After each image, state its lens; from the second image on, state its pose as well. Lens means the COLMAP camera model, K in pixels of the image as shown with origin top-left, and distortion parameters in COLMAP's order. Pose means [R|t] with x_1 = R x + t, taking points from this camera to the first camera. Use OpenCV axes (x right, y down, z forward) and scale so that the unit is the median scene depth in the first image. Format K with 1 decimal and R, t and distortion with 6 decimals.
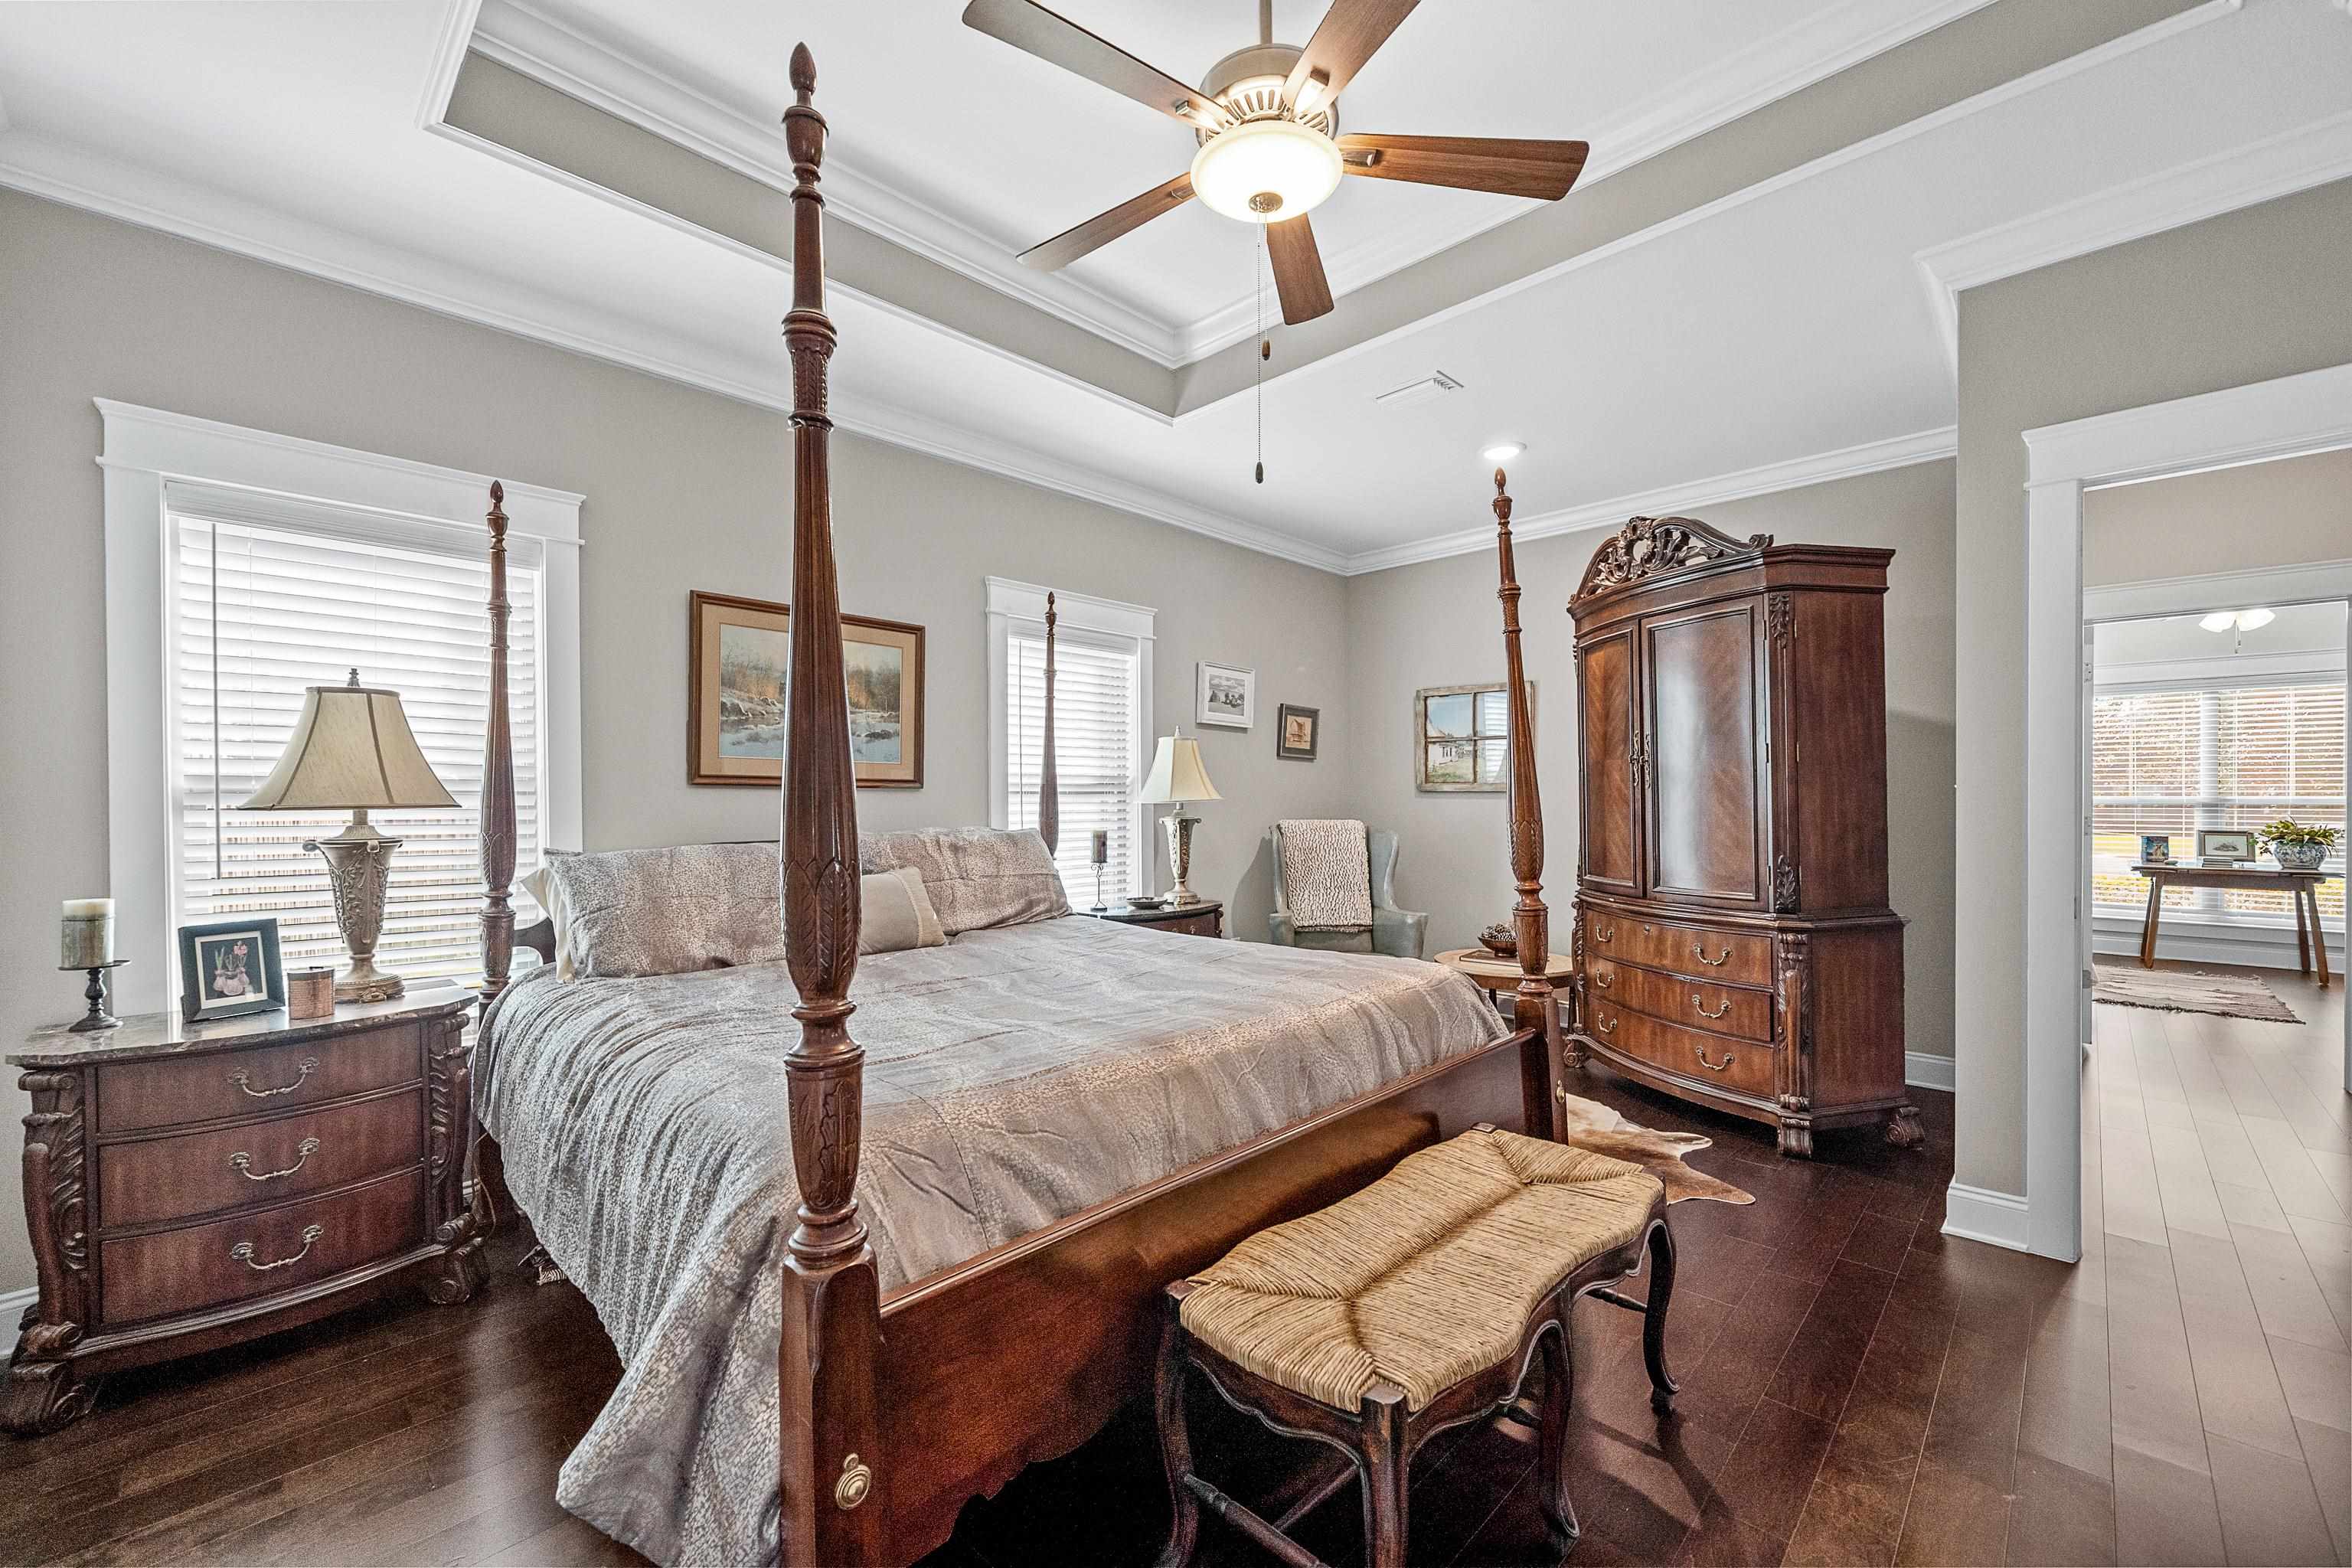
lens RADIAL K [[936.9, 0, 1179.4], [0, 936.9, 798.8], [0, 0, 1]] dist [-0.001408, 0.000021]
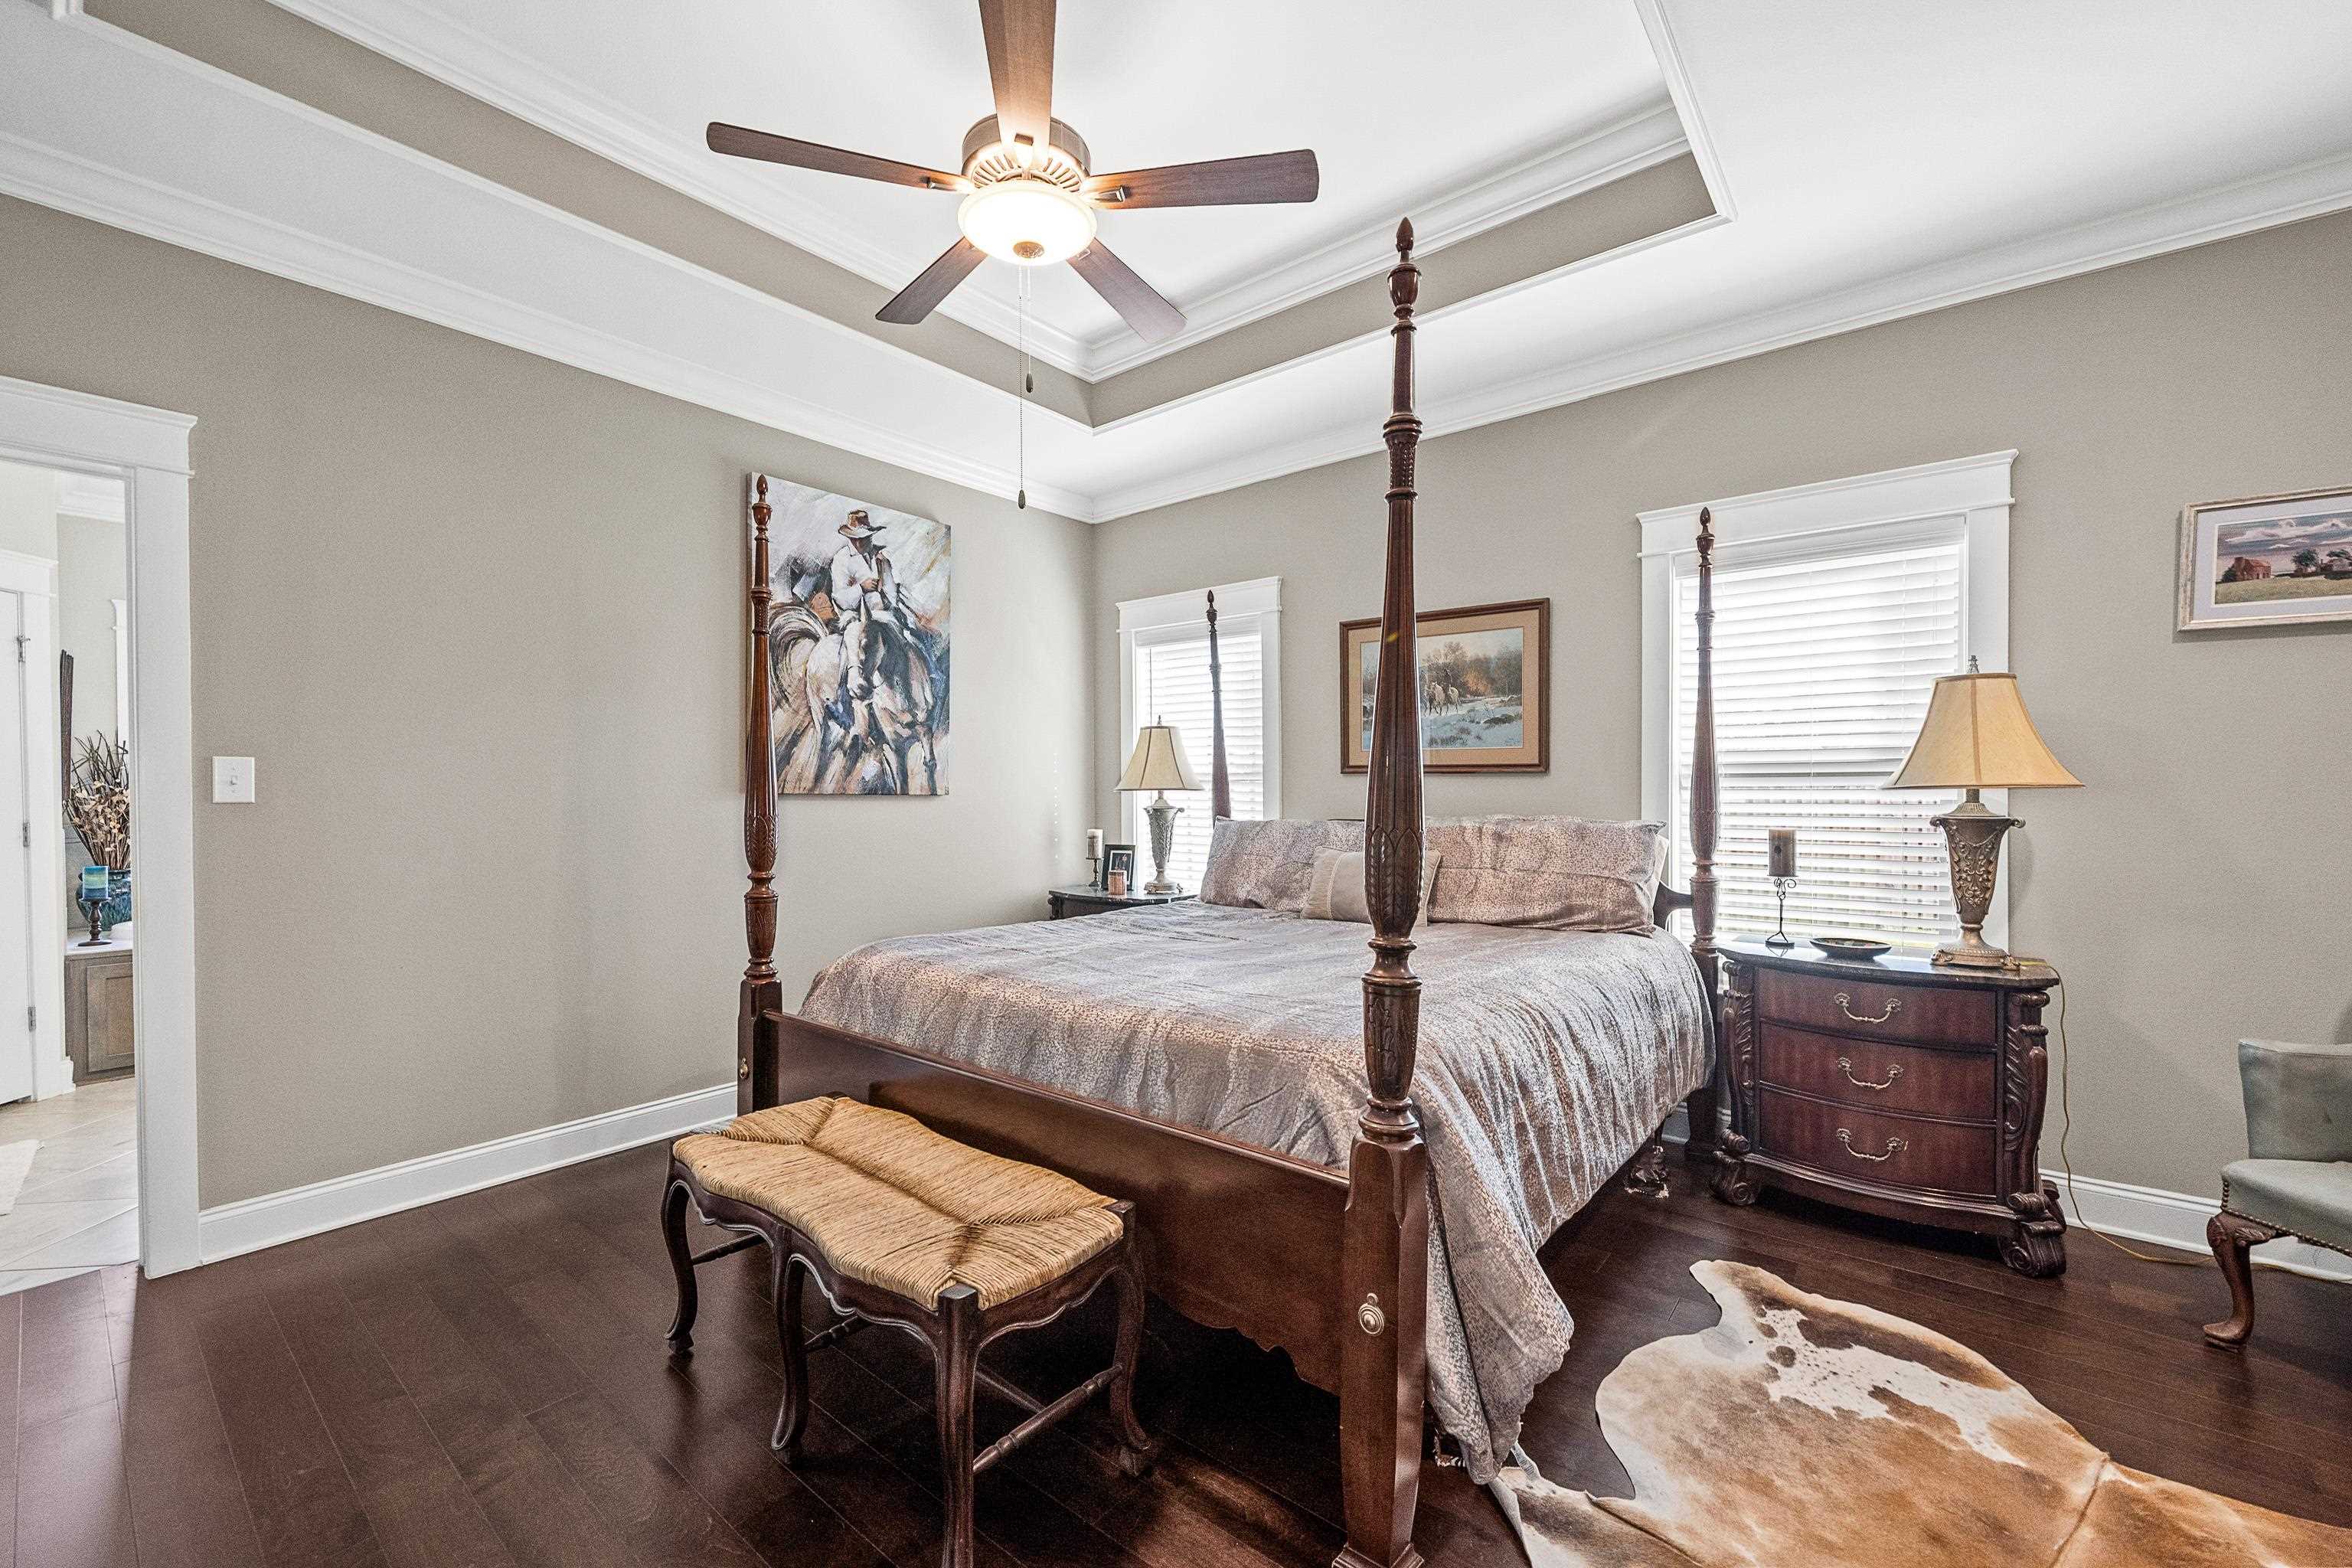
lens RADIAL K [[882.2, 0, 1105.3], [0, 882.2, 788.6], [0, 0, 1]] dist [-0.003113, 0.000008]
pose [[0.078380, 0.006472, -0.996903, 0.618107], [0.005509, 0.999961, 0.006925, -0.003979], [0.996908, -0.006034, 0.078341, 0.540732]]
